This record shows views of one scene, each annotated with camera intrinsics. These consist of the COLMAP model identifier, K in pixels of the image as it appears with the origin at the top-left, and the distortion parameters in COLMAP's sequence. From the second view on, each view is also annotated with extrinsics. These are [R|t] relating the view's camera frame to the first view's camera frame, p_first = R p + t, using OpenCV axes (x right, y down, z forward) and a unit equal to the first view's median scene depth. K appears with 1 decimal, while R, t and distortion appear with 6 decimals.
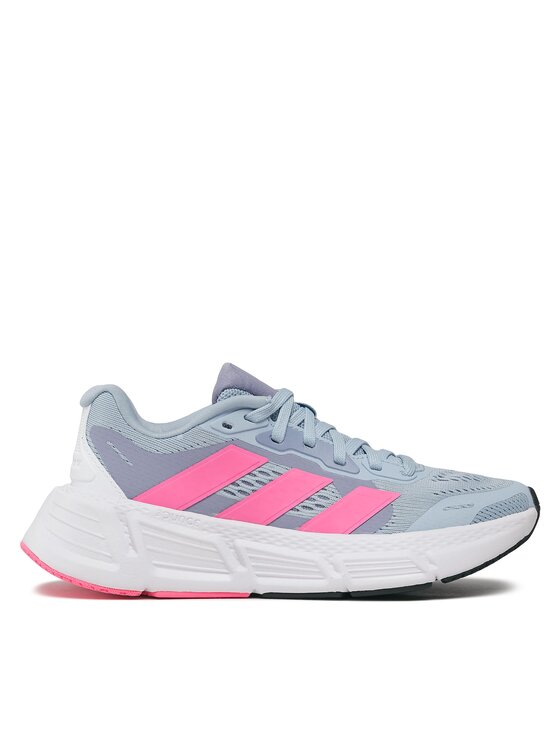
lens RADIAL K [[1810.4, 0, 280.0], [0, 1810.4, 373.1], [0, 0, 1]] dist [0.009664, 0.000000]
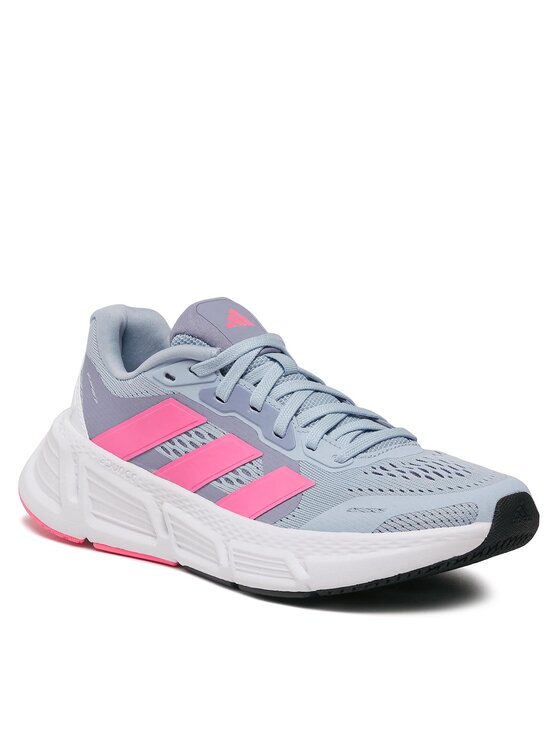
lens RADIAL K [[3294.2, 0, 280.0], [0, 3294.2, 373.1], [0, 0, 1]] dist [-0.241469, 0.000000]
pose [[0.676173, 0.158261, -0.719544, 1.187424], [0.005745, 0.975493, 0.219955, -0.333022], [0.736721, -0.152861, 0.658693, -0.039282]]
